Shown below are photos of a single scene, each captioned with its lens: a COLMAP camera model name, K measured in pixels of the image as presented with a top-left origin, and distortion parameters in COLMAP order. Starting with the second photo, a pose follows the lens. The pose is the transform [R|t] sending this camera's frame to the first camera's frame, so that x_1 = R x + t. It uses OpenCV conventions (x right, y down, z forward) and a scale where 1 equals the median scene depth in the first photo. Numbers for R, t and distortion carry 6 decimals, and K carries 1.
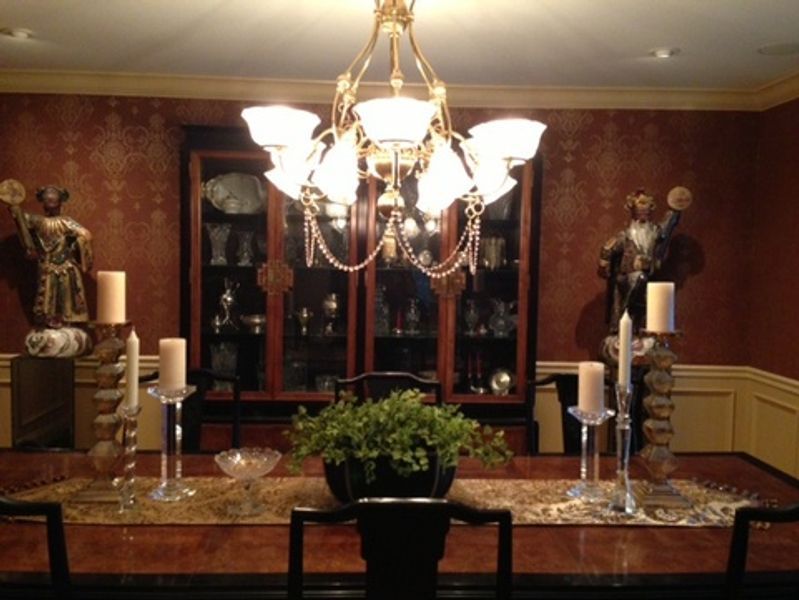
lens RADIAL K [[729.2, 0, 399.5], [0, 729.2, 300.0], [0, 0, 1]] dist [0.123318, -0.156758]
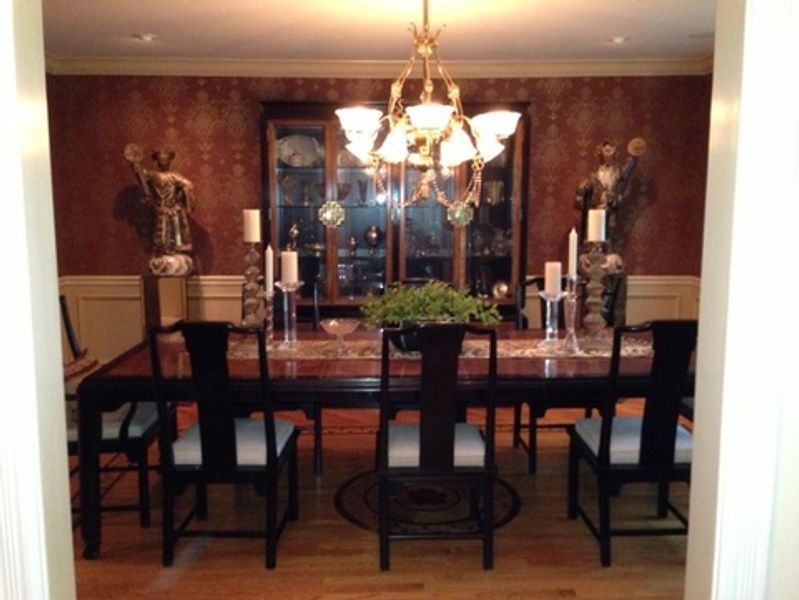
lens RADIAL K [[729.2, 0, 399.5], [0, 729.2, 300.0], [0, 0, 1]] dist [0.123318, -0.156758]
pose [[0.999747, -0.017805, -0.013709, -0.028388], [0.018840, 0.996660, 0.079465, 0.020800], [0.012249, -0.079703, 0.996743, -0.341969]]
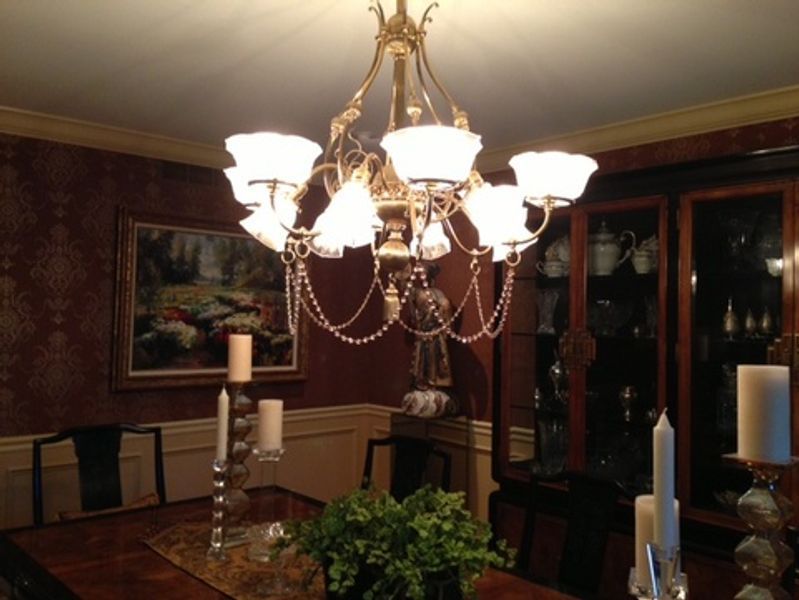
lens RADIAL K [[729.2, 0, 399.5], [0, 729.2, 300.0], [0, 0, 1]] dist [0.123318, -0.156758]
pose [[0.645636, -0.027183, -0.763161, 0.344205], [-0.050362, 0.995675, -0.078072, -0.008581], [0.761983, 0.088840, 0.641475, 0.268509]]
